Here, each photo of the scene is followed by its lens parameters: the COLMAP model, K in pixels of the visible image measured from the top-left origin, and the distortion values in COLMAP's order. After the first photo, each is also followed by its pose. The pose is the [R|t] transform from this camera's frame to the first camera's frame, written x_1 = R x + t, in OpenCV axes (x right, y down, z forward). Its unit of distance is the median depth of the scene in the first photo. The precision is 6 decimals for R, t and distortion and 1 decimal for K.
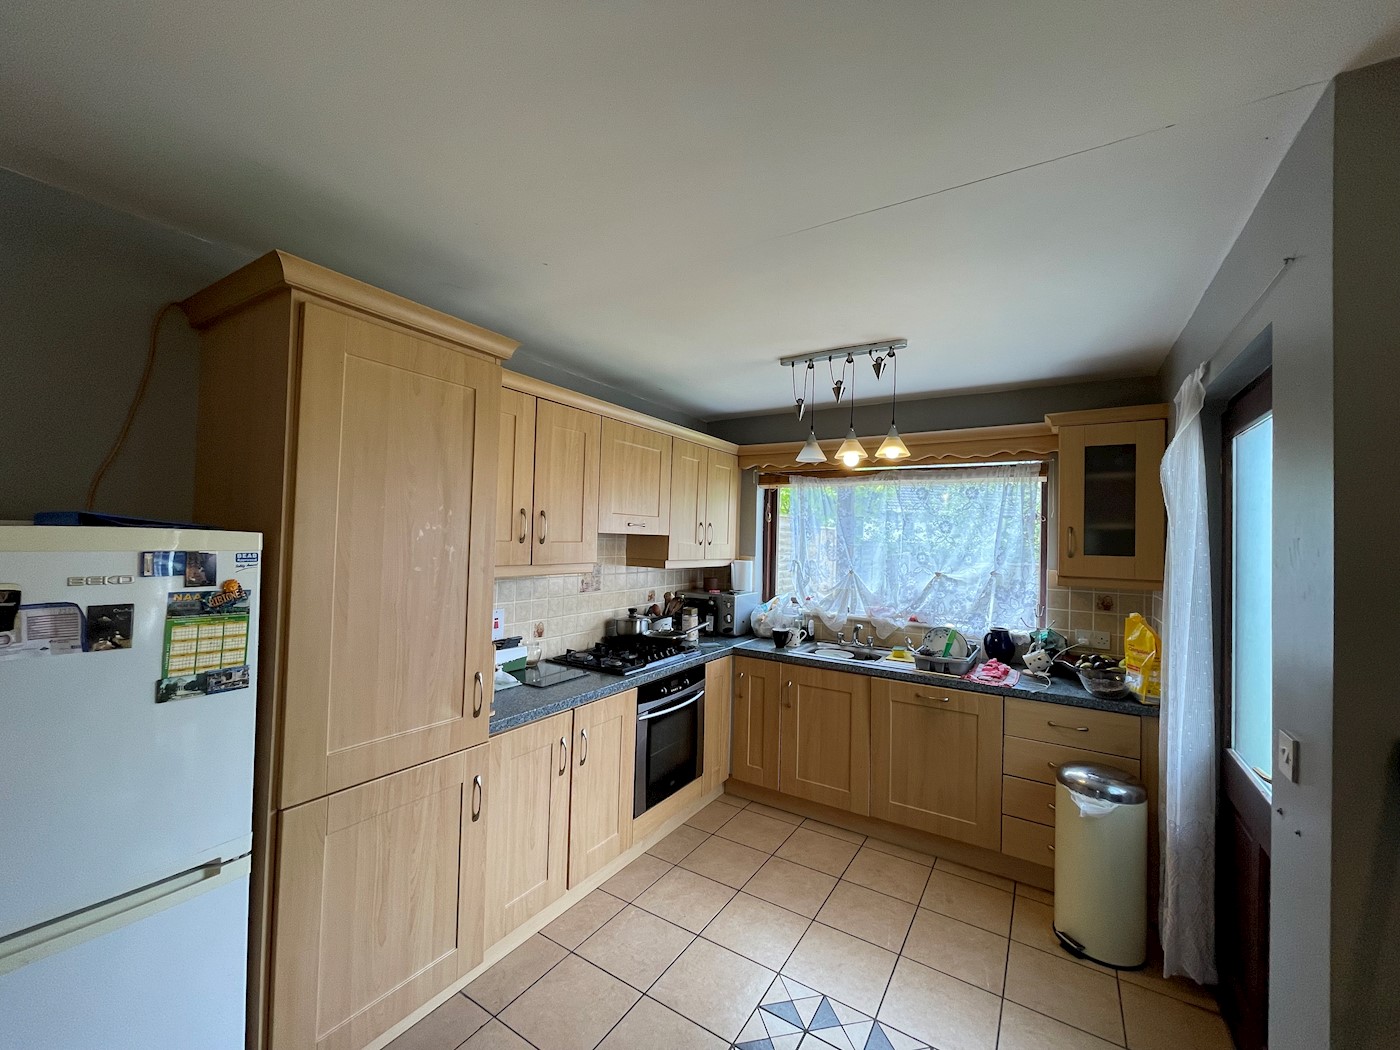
lens RADIAL K [[561.7, 0, 695.1], [0, 561.7, 526.2], [0, 0, 1]] dist [-0.001833, -0.000751]
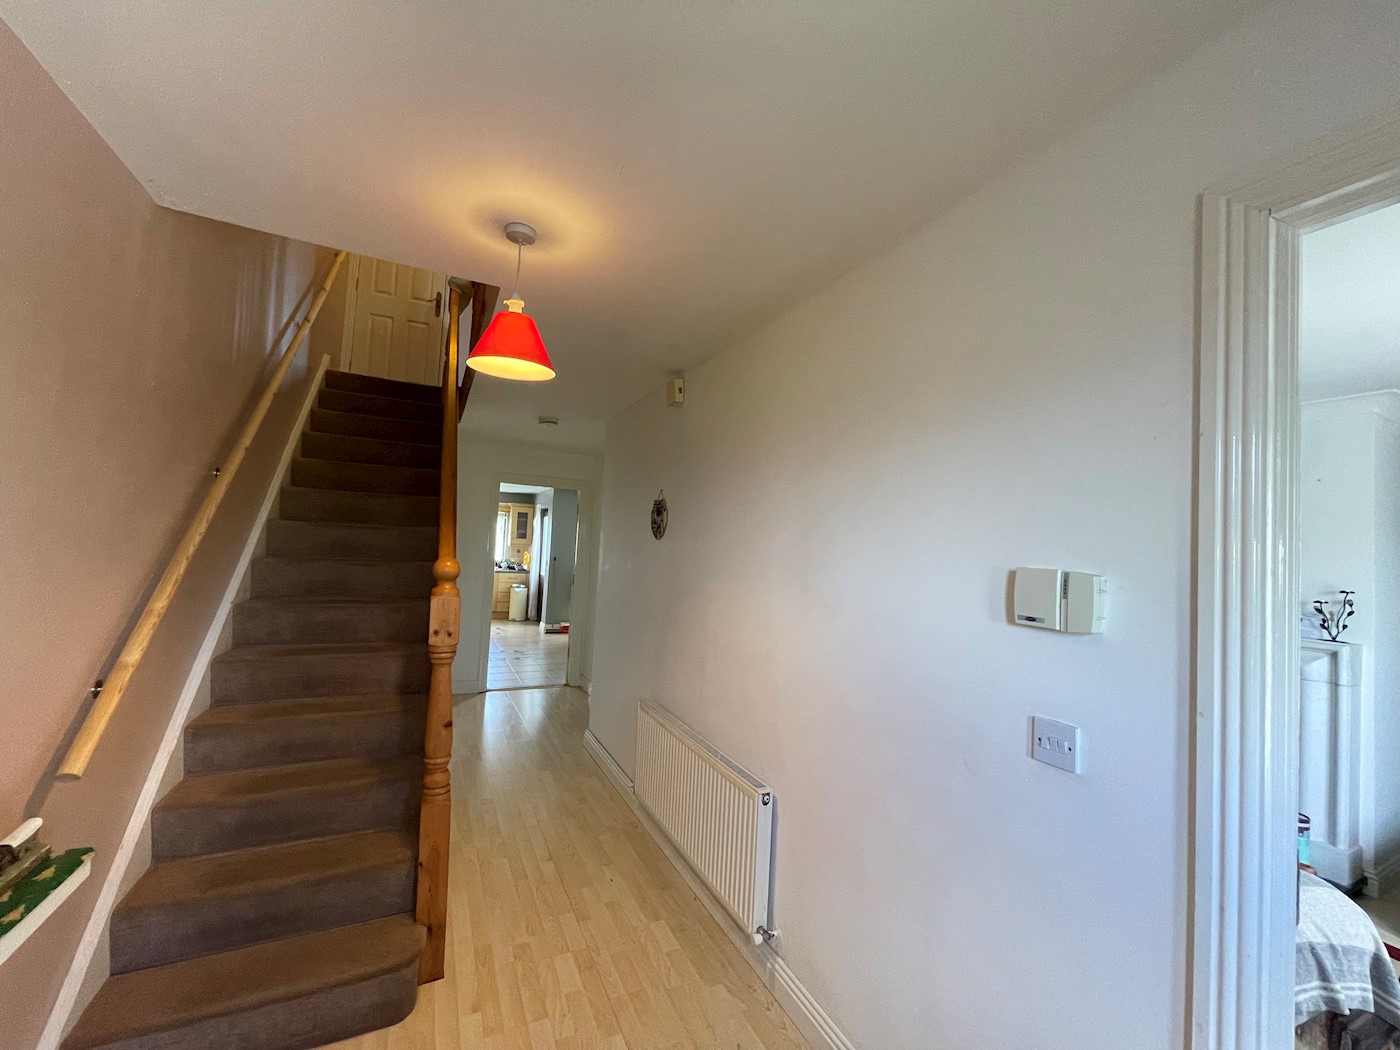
lens RADIAL K [[561.7, 0, 695.1], [0, 561.7, 526.2], [0, 0, 1]] dist [-0.001833, -0.000751]
pose [[0.523239, 0.029924, 0.851660, -2.242352], [-0.053094, 0.998586, -0.002467, -0.101831], [-0.850530, -0.043927, 0.524088, -2.387696]]
